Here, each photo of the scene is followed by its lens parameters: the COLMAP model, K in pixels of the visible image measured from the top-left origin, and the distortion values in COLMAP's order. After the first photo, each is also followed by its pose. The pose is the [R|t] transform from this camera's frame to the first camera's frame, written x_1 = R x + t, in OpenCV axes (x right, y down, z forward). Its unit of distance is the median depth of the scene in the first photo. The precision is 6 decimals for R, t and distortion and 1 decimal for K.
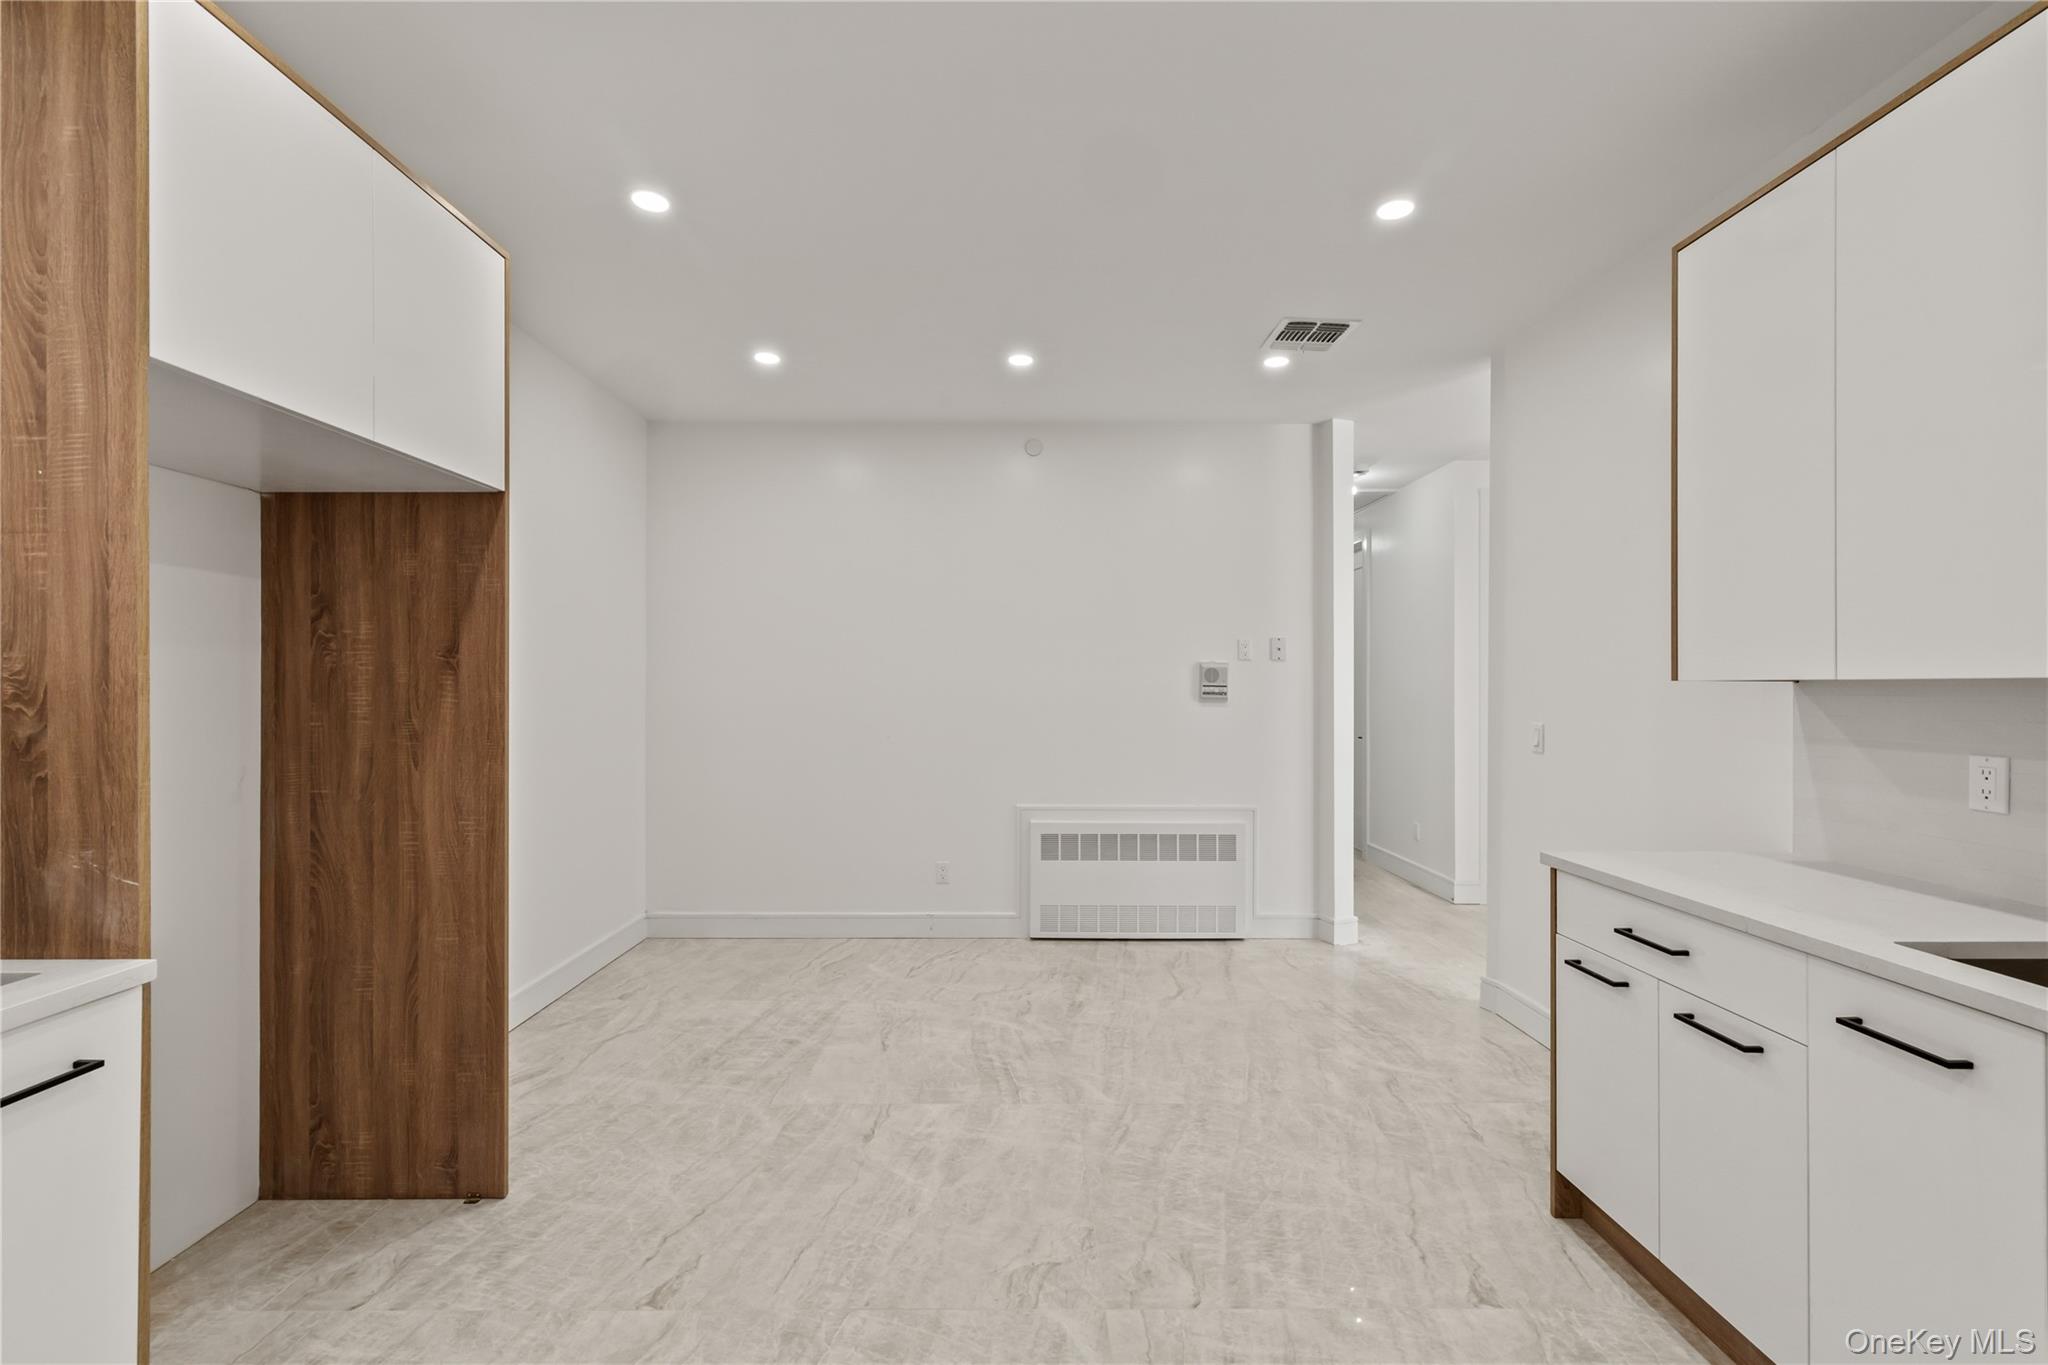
lens RADIAL K [[863.9, 0, 1024.0], [0, 863.9, 682.5], [0, 0, 1]] dist [0.001189, -0.000132]
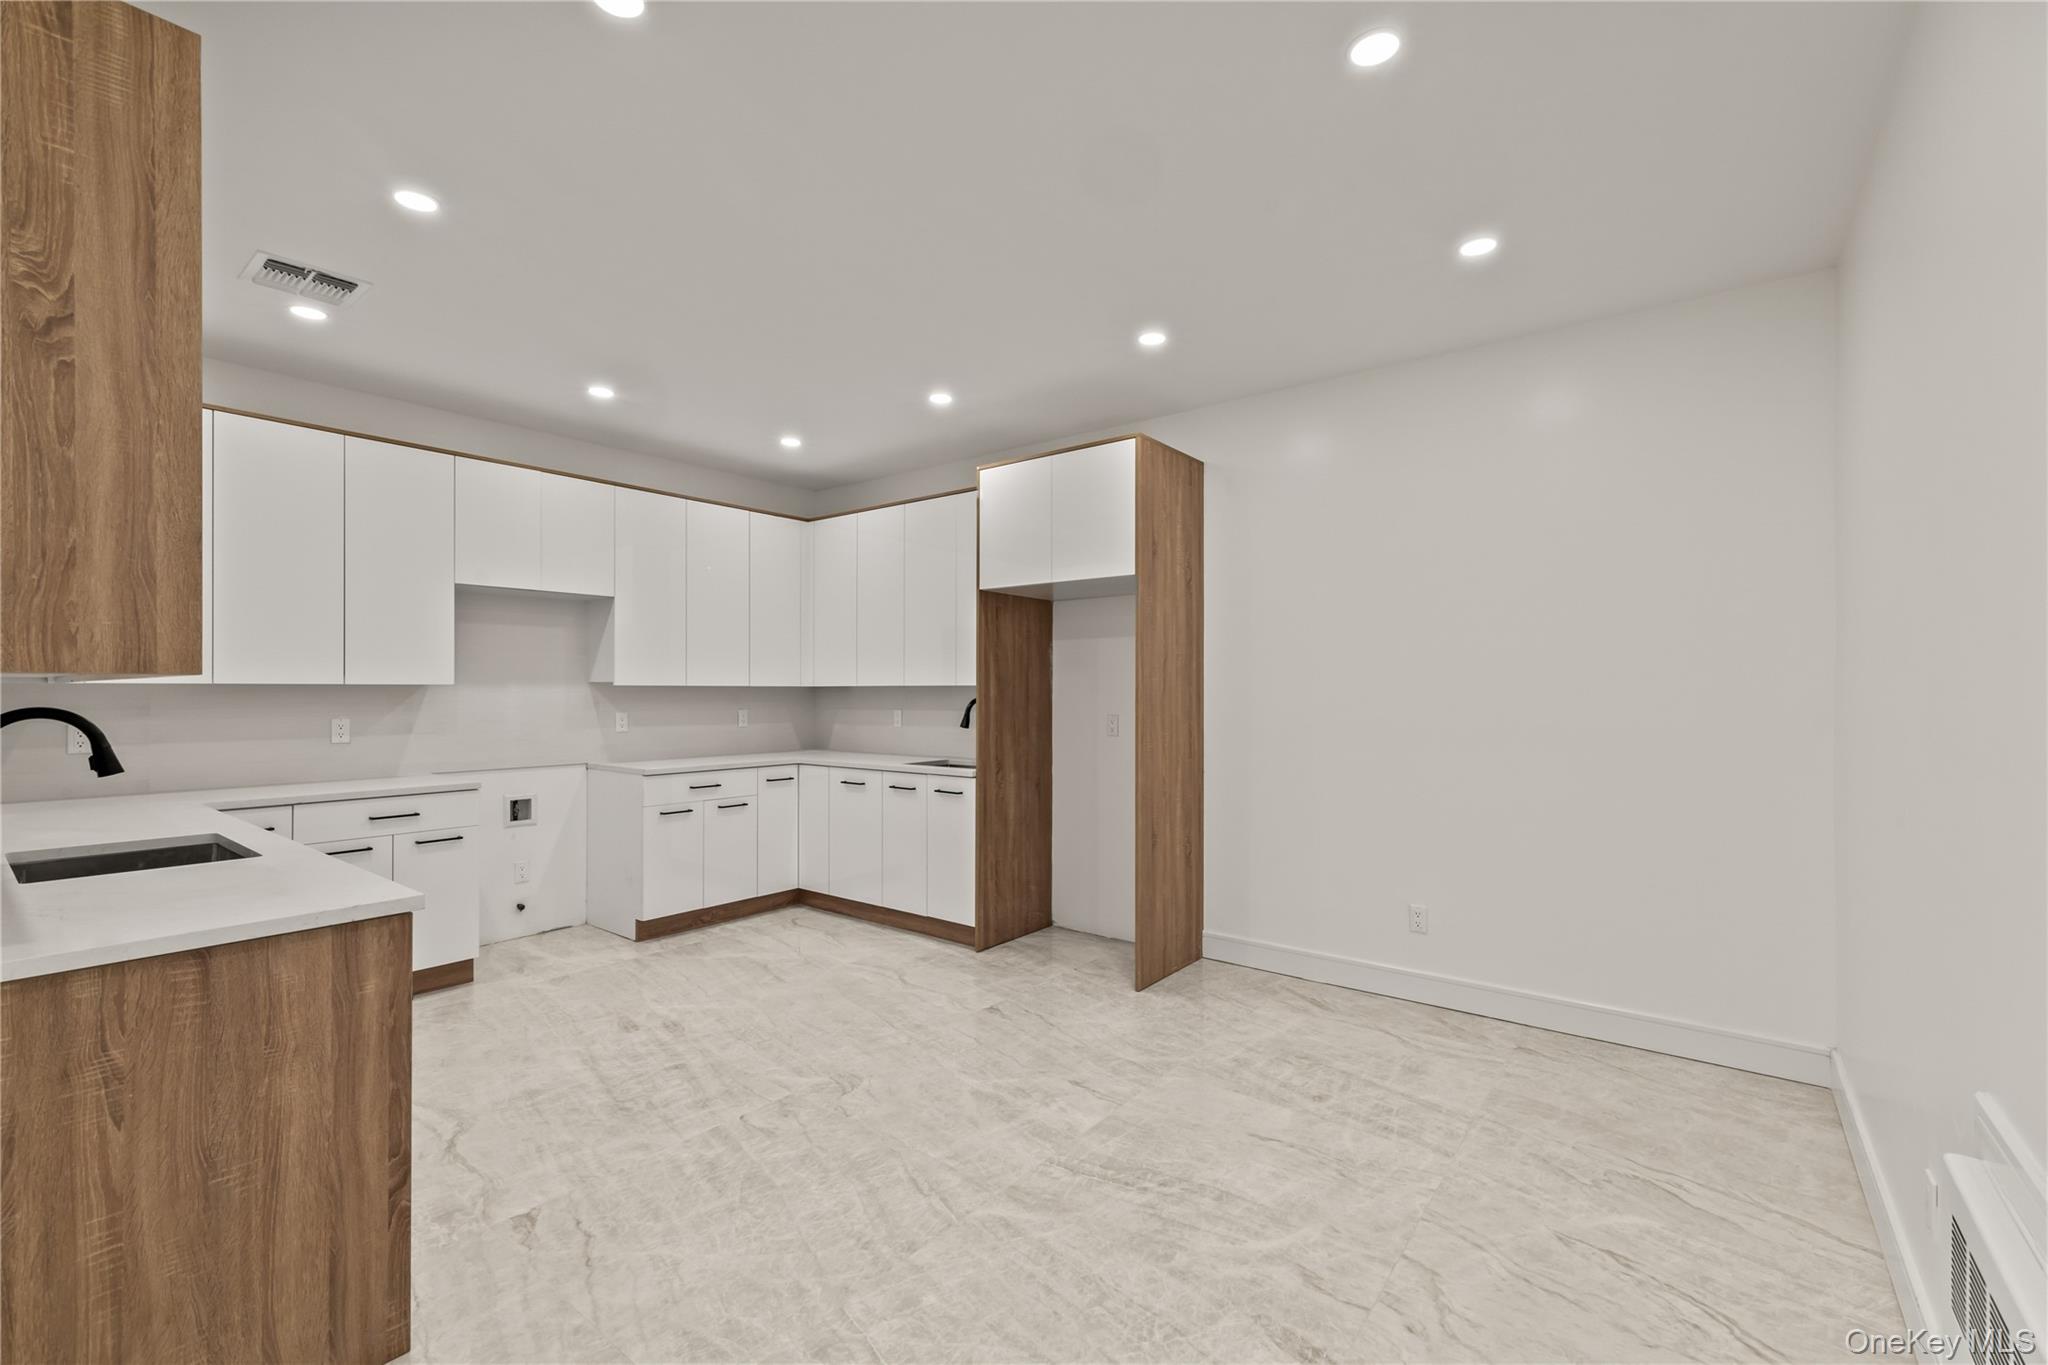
lens RADIAL K [[862.0, 0, 1026.9], [0, 862.0, 690.7], [0, 0, 1]] dist [-0.001395, -0.000180]
pose [[-0.624126, -0.002193, -0.781321, 0.740558], [0.001117, 0.999993, -0.003699, 0.011528], [0.781323, -0.003182, -0.624119, 1.638657]]
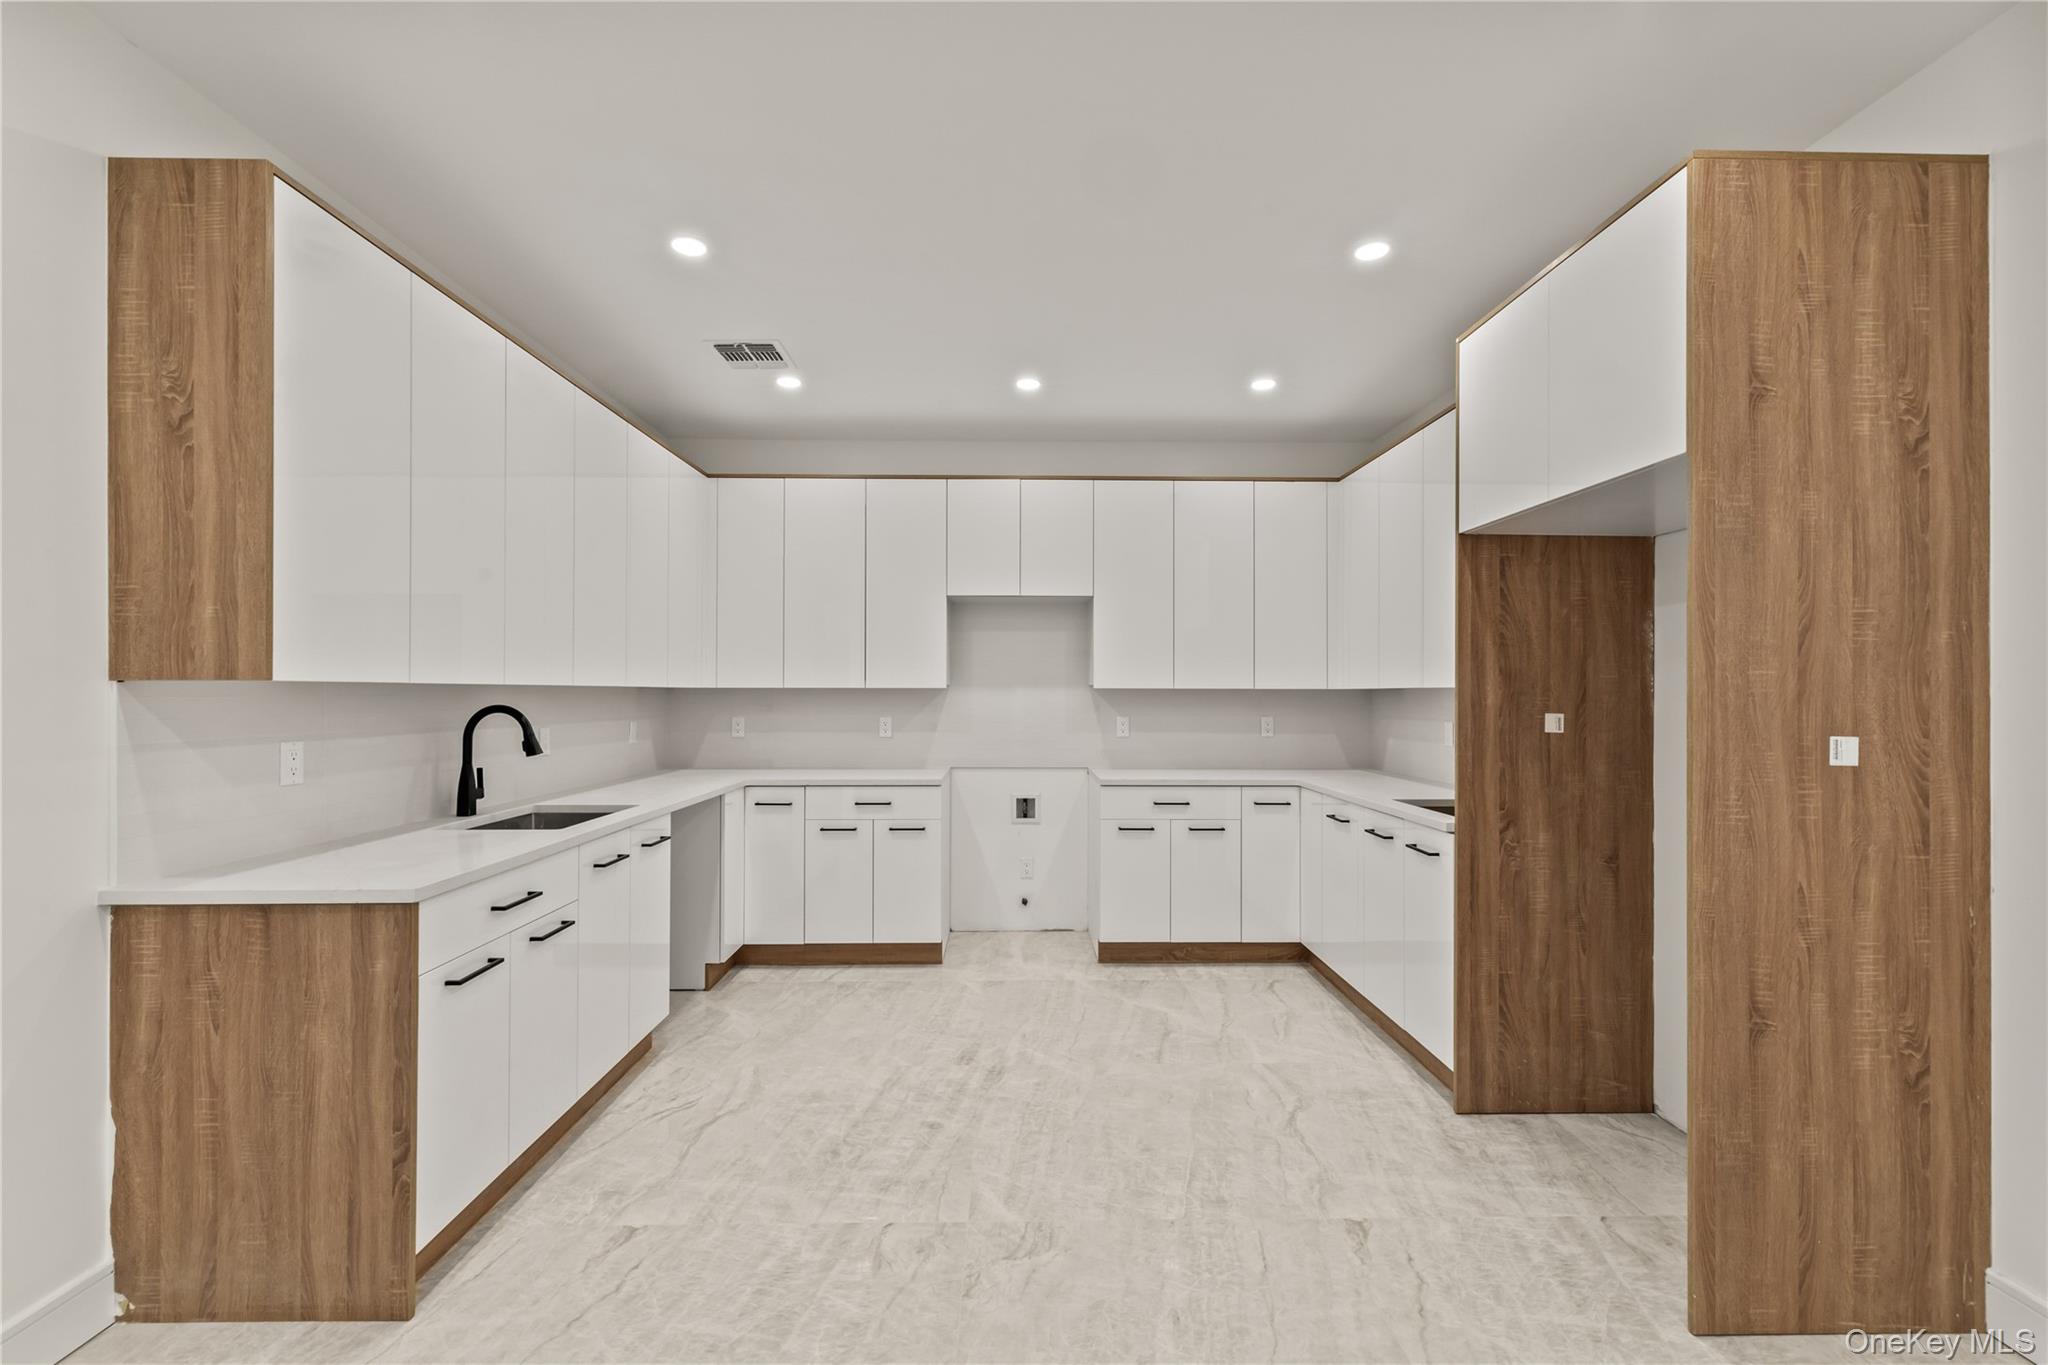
lens RADIAL K [[857.5, 0, 1025.9], [0, 857.5, 688.4], [0, 0, 1]] dist [0.000940, -0.000002]
pose [[-0.999939, -0.004161, -0.010191, 0.021845], [-0.004073, 0.999954, -0.008643, 0.008278], [0.010227, -0.008601, -0.999911, 1.556781]]
